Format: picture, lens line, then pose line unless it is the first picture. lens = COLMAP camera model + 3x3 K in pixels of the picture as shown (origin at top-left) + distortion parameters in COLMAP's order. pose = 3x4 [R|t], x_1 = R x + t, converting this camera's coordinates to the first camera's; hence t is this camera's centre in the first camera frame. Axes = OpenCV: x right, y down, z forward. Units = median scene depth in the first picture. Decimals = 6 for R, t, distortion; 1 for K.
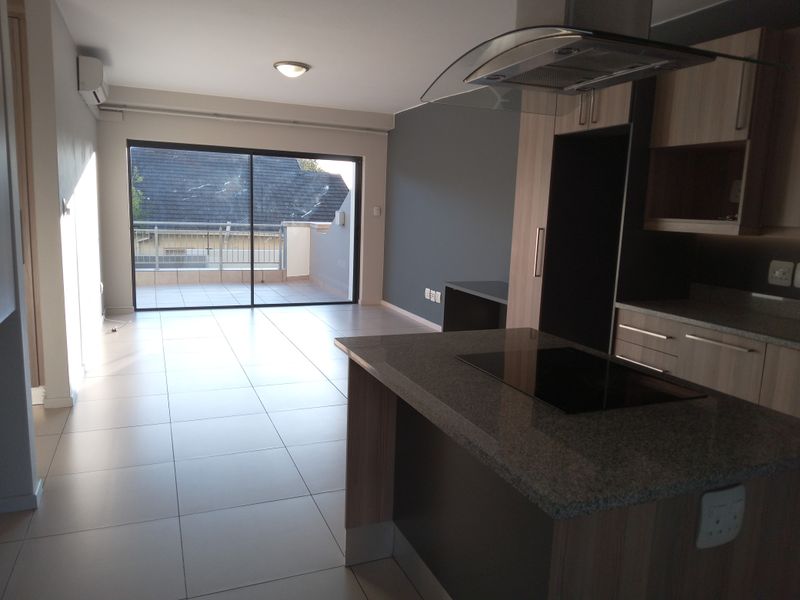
lens RADIAL K [[583.0, 0, 400.0], [0, 583.0, 300.0], [0, 0, 1]] dist [0.049343, -0.088539]
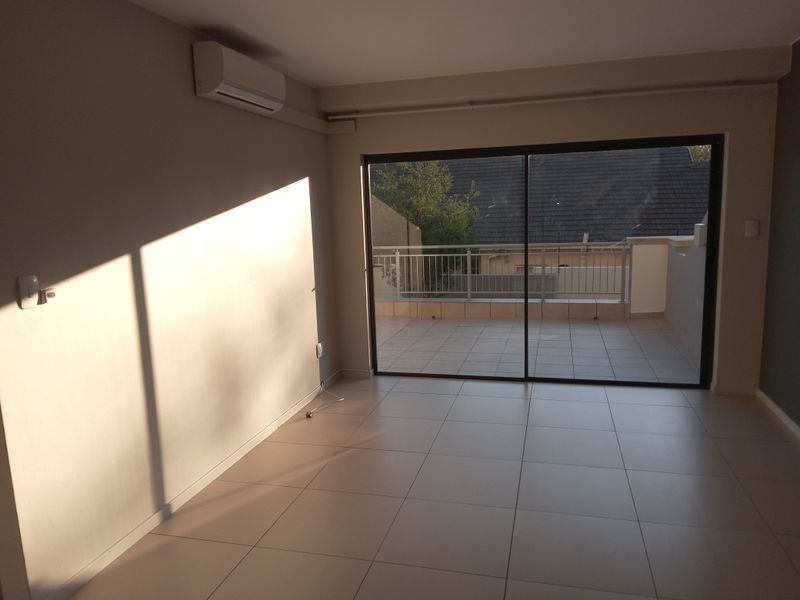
lens RADIAL K [[583.0, 0, 400.0], [0, 583.0, 300.0], [0, 0, 1]] dist [0.049343, -0.088539]
pose [[0.788584, 0.034139, -0.613979, 0.040570], [-0.034894, 0.999333, 0.010748, -0.079667], [0.613937, 0.012949, 0.789249, 0.362659]]
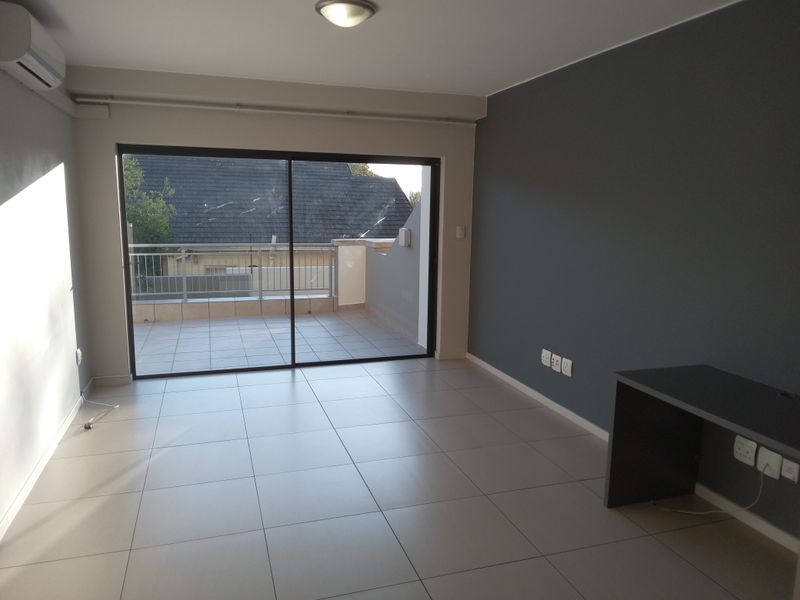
lens RADIAL K [[583.0, 0, 400.0], [0, 583.0, 300.0], [0, 0, 1]] dist [0.049343, -0.088539]
pose [[0.996339, -0.009594, -0.084946, -0.053729], [0.009431, 0.999953, -0.002316, -0.066455], [0.084964, 0.001506, 0.996383, 0.269049]]
